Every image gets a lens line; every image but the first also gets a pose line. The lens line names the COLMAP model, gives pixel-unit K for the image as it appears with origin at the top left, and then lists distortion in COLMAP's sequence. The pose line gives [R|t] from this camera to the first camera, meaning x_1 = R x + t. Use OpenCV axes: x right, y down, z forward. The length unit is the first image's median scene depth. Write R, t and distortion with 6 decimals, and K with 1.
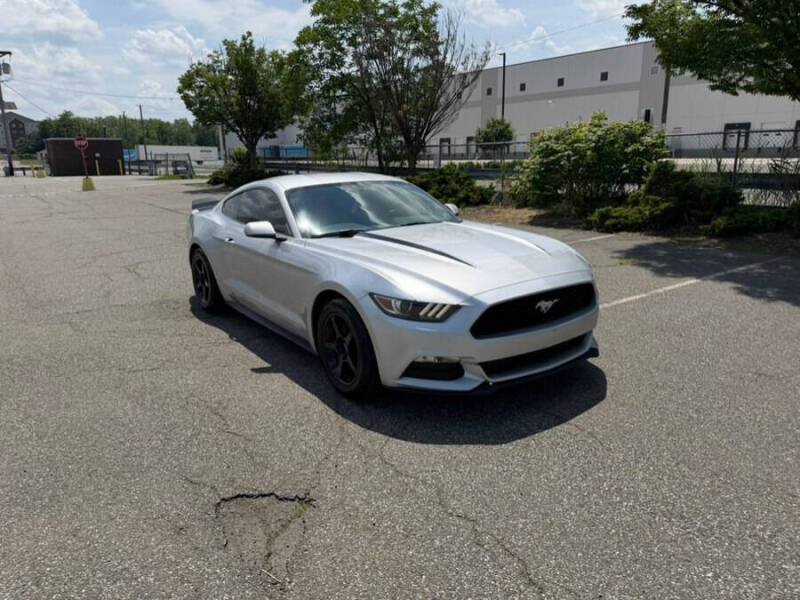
lens RADIAL K [[566.1, 0, 393.2], [0, 566.1, 304.2], [0, 0, 1]] dist [0.032133, -0.039585]
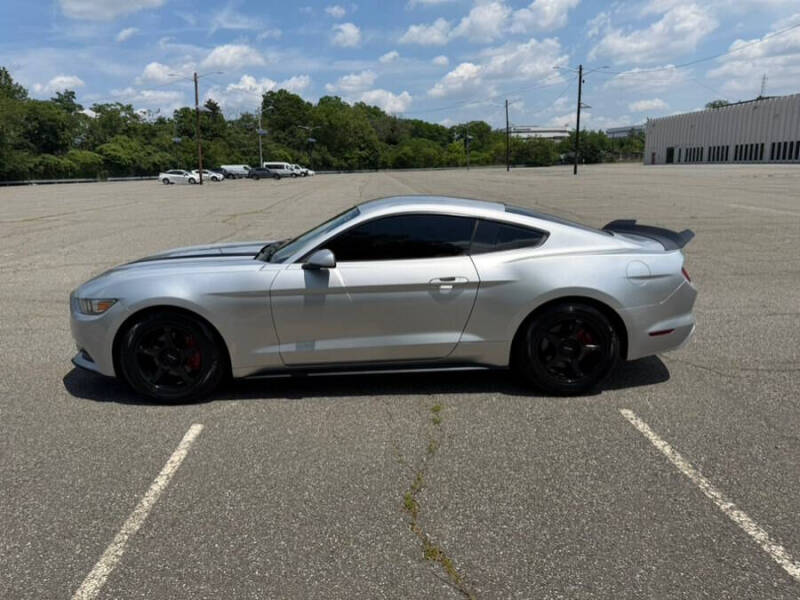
lens RADIAL K [[566.1, 0, 394.6], [0, 566.1, 298.8], [0, 0, 1]] dist [0.032133, -0.039585]
pose [[-0.551544, 0.219285, -0.804806, 0.658532], [-0.175995, 0.912516, 0.369244, -0.415577], [0.815368, 0.345296, -0.464699, 1.479885]]
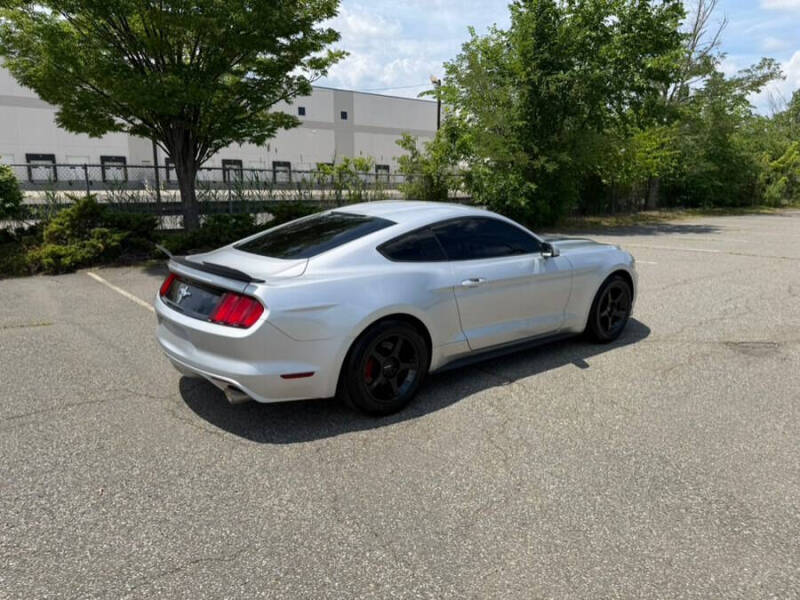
lens RADIAL K [[566.1, 0, 394.5], [0, 566.1, 306.2], [0, 0, 1]] dist [0.032133, -0.039585]
pose [[-0.061133, -0.196890, 0.978518, -1.089980], [0.251777, 0.945607, 0.205998, -0.275139], [-0.965853, 0.258961, -0.008235, 1.113820]]
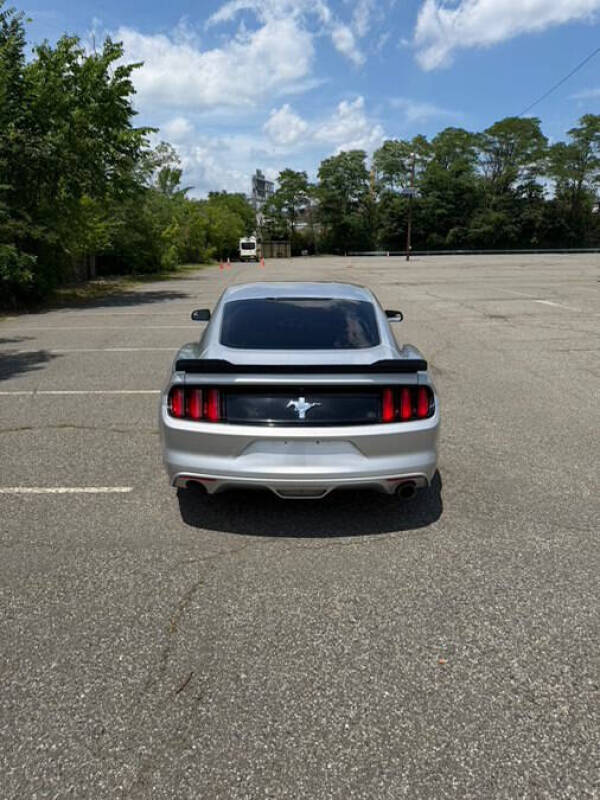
lens RADIAL K [[566.1, 0, 300.4], [0, 566.1, 403.4], [0, 0, 1]] dist [0.032133, -0.039585]
pose [[-0.824663, -0.126858, 0.551215, -0.685797], [0.164308, 0.878774, 0.448062, -0.487814], [-0.541234, 0.460069, -0.703849, 1.804915]]
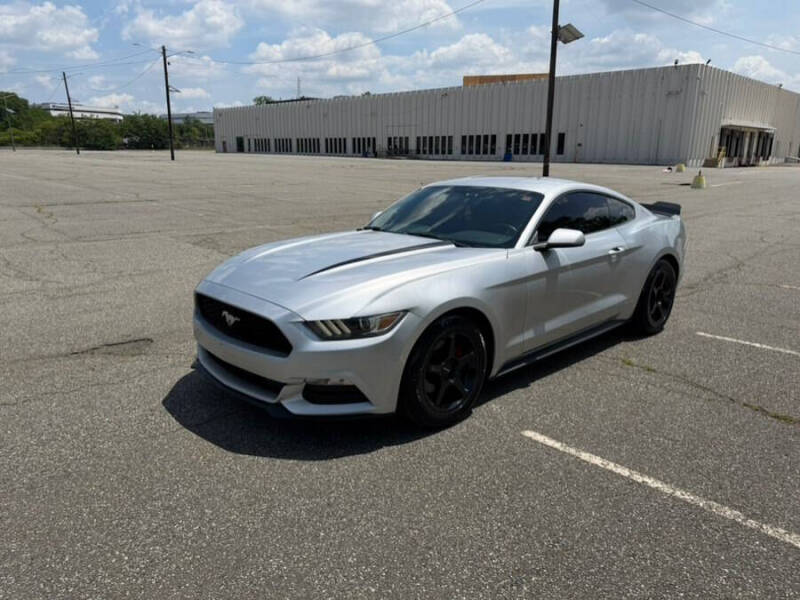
lens RADIAL K [[566.1, 0, 405.0], [0, 566.1, 298.5], [0, 0, 1]] dist [0.032133, -0.039585]
pose [[0.156096, 0.267325, -0.950879, 0.799160], [-0.264031, 0.938942, 0.220626, -0.209254], [0.951799, 0.216623, 0.217147, 0.701154]]
